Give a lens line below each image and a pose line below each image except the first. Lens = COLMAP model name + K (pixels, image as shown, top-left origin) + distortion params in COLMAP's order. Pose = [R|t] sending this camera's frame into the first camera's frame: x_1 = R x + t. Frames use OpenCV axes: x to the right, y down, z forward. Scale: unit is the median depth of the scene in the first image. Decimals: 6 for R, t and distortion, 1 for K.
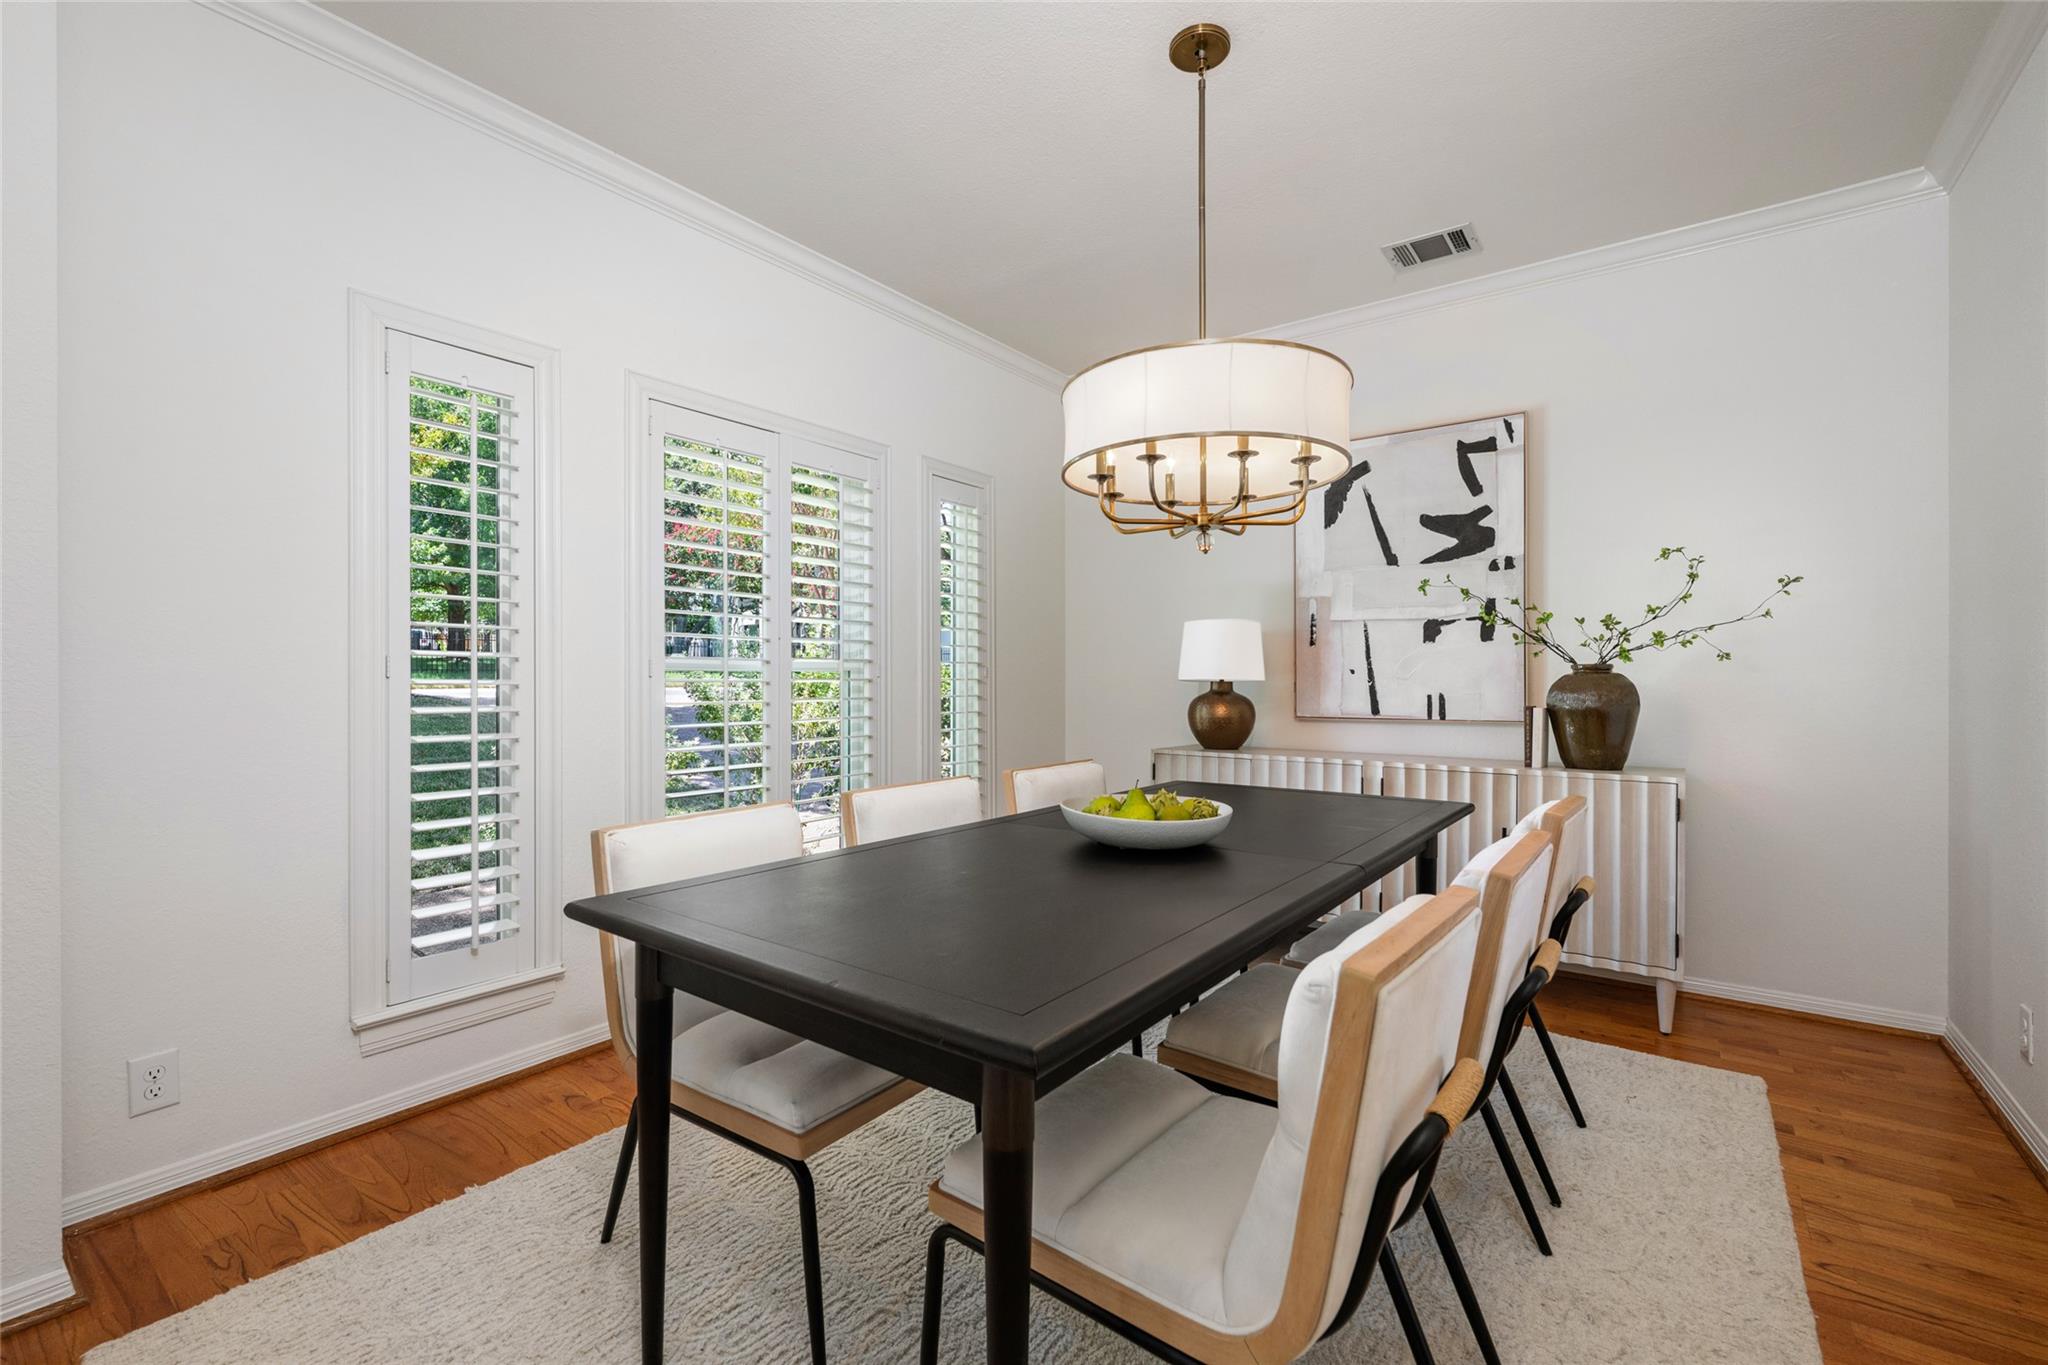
lens RADIAL K [[891.1, 0, 1018.9], [0, 891.1, 693.2], [0, 0, 1]] dist [0.000550, 0.000116]
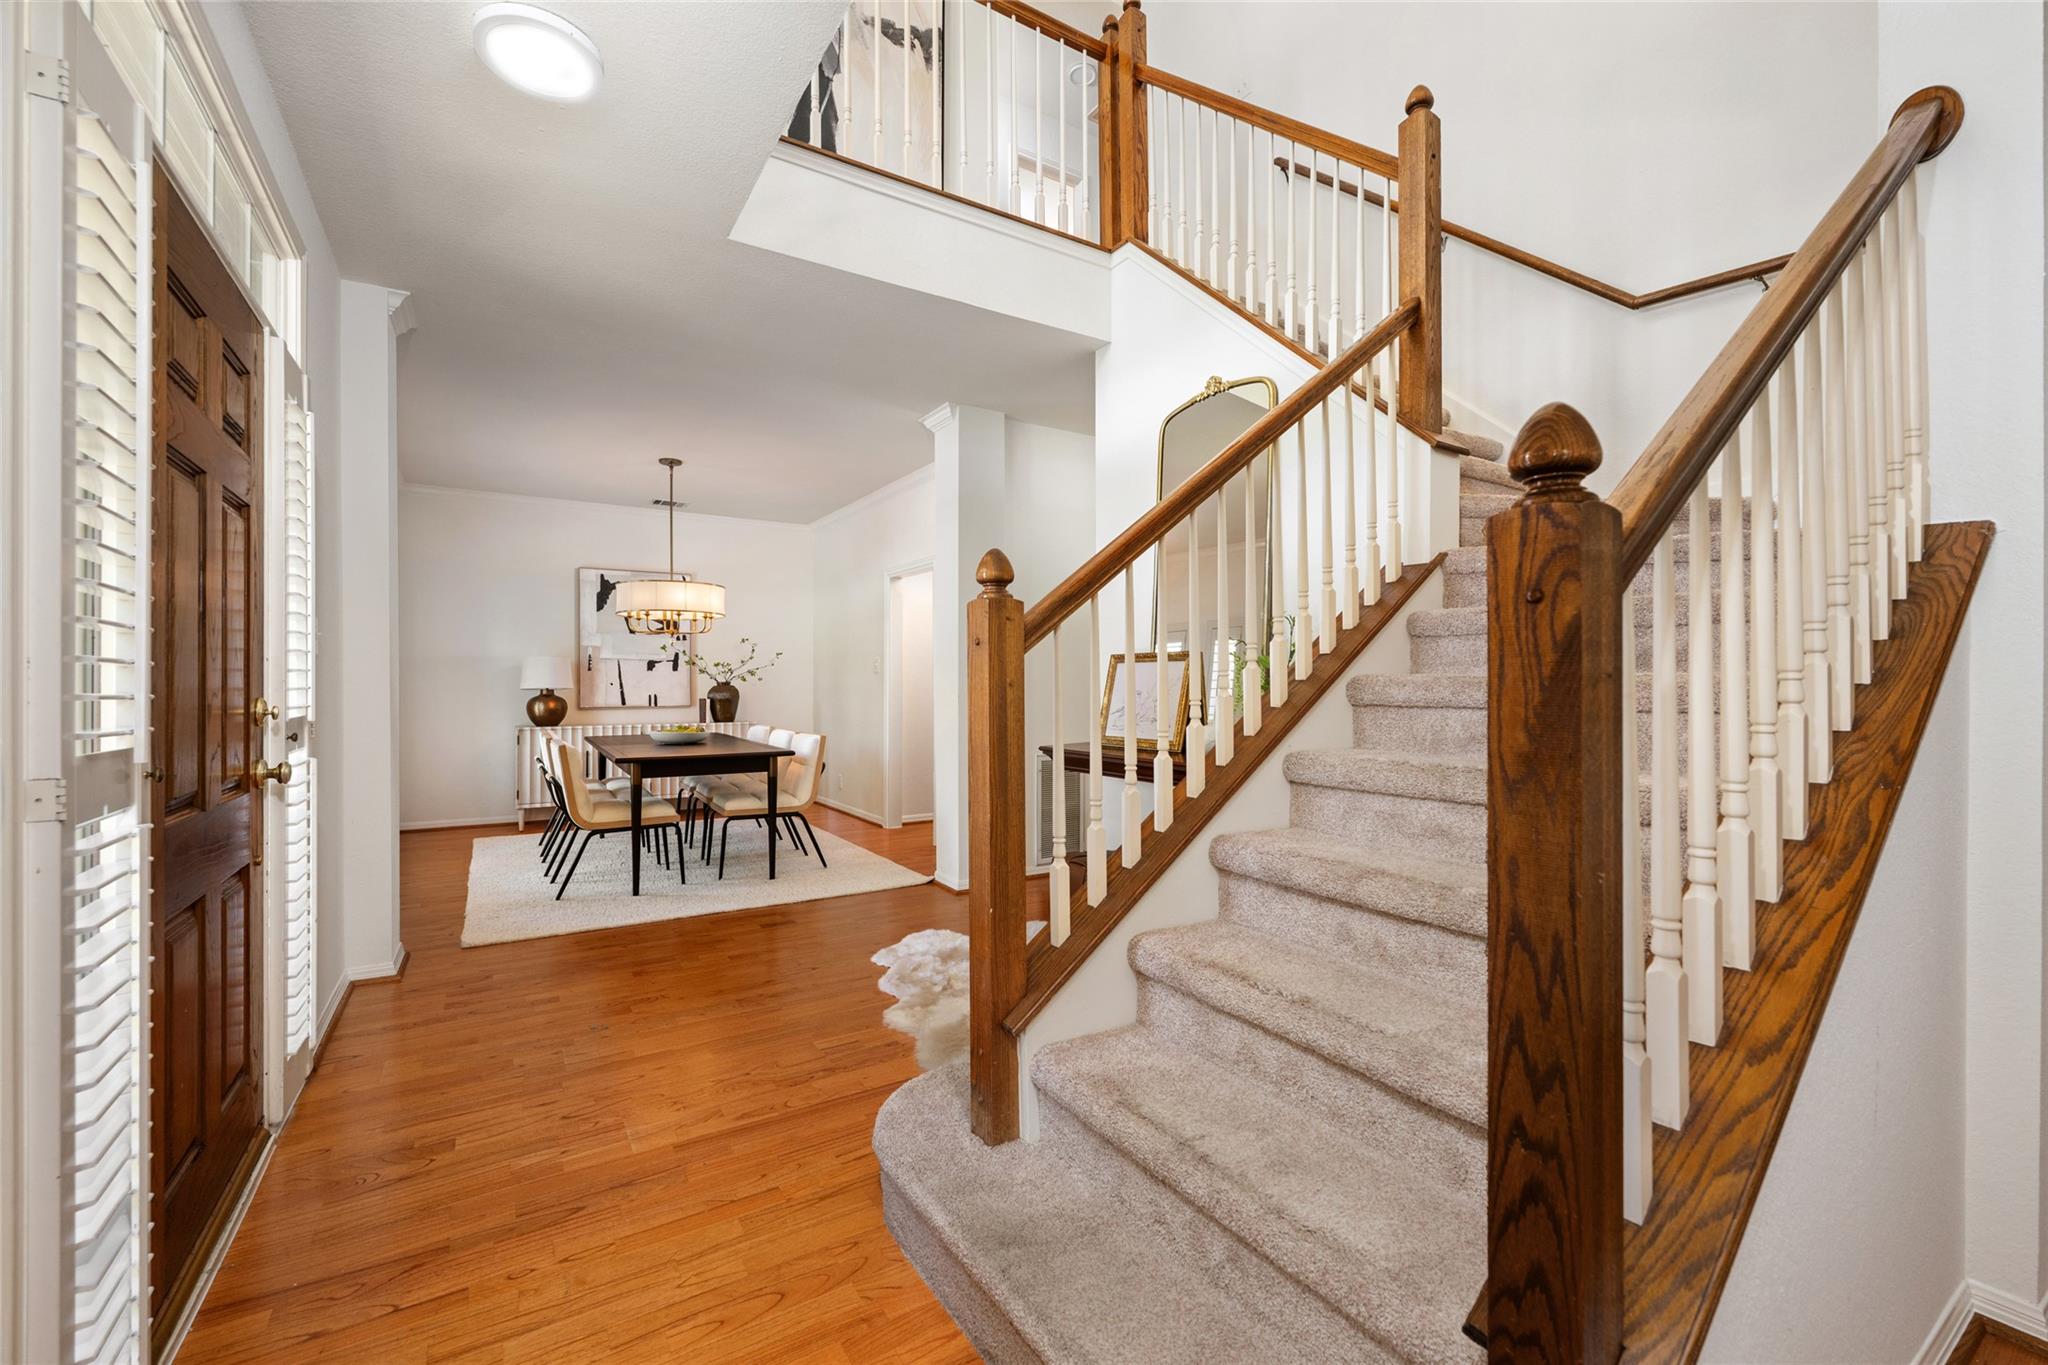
lens RADIAL K [[856.1, 0, 1024.0], [0, 856.1, 682.5], [0, 0, 1]] dist [-0.000267, 0.000276]
pose [[0.357691, 0.000897, 0.933839, -1.180098], [0.014966, 0.999866, -0.006693, -0.000991], [-0.933720, 0.016370, 0.357630, -0.605353]]
